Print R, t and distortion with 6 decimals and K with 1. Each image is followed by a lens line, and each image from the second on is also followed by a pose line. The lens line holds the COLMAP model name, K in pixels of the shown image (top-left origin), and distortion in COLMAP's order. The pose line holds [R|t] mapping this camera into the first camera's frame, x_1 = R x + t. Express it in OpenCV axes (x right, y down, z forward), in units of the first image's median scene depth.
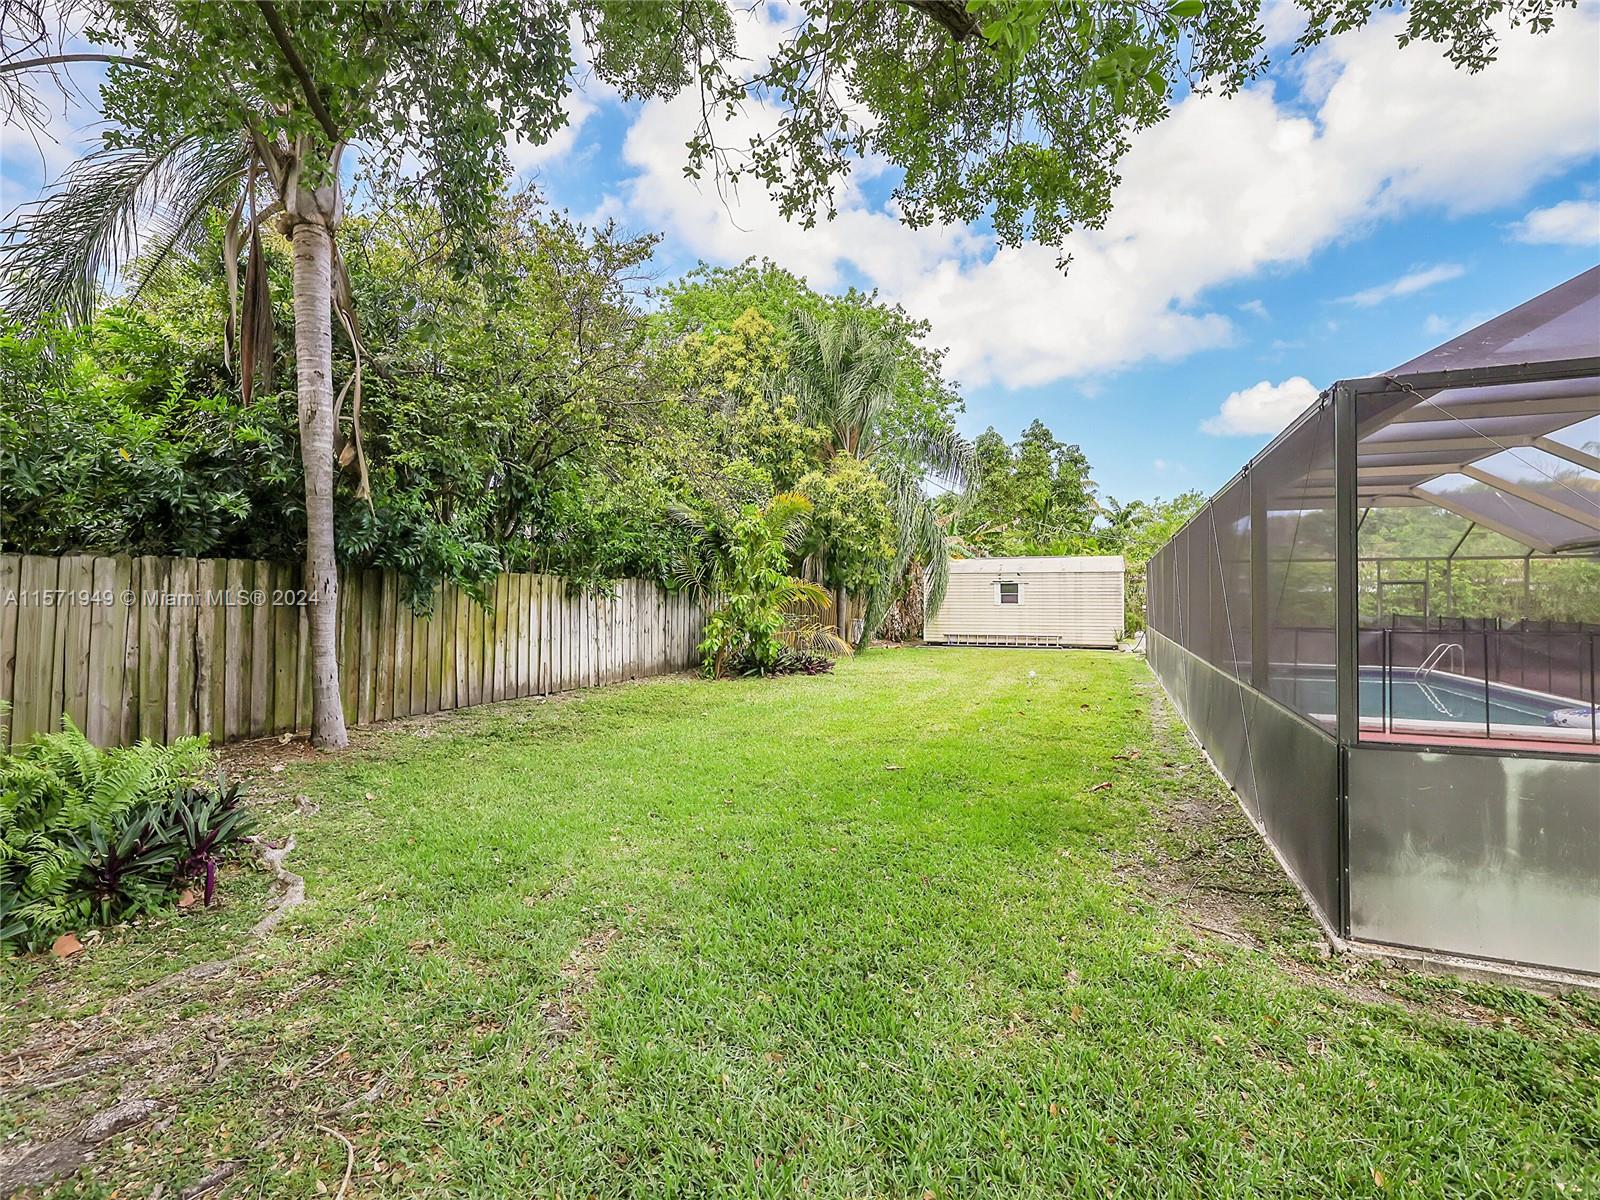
lens RADIAL K [[759.5, 0, 800.0], [0, 759.5, 600.0], [0, 0, 1]] dist [0.001781, 0.000623]
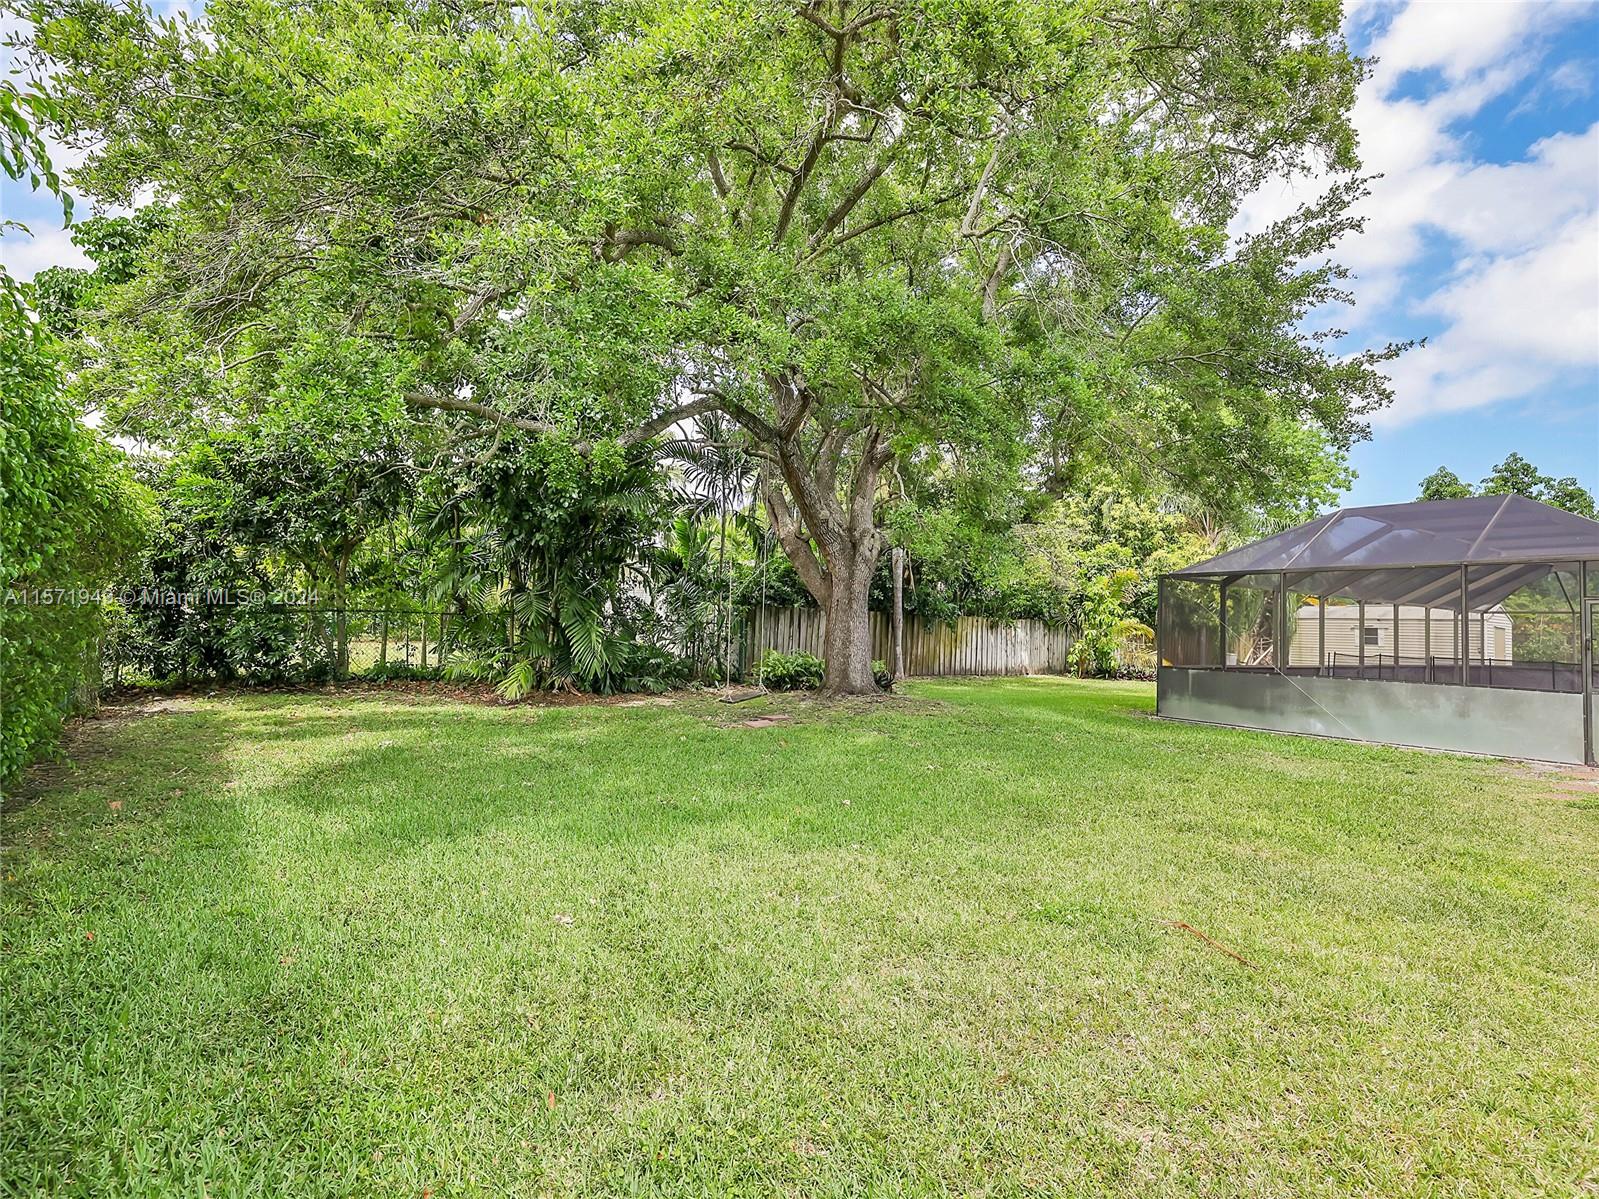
lens RADIAL K [[759.0, 0, 799.5], [0, 759.0, 599.5], [0, 0, 1]] dist [0.001781, 0.000623]
pose [[0.832645, 0.004447, -0.553789, 0.398937], [-0.030676, 0.998803, -0.038103, 0.012804], [0.552956, 0.048715, 0.831785, -0.990911]]
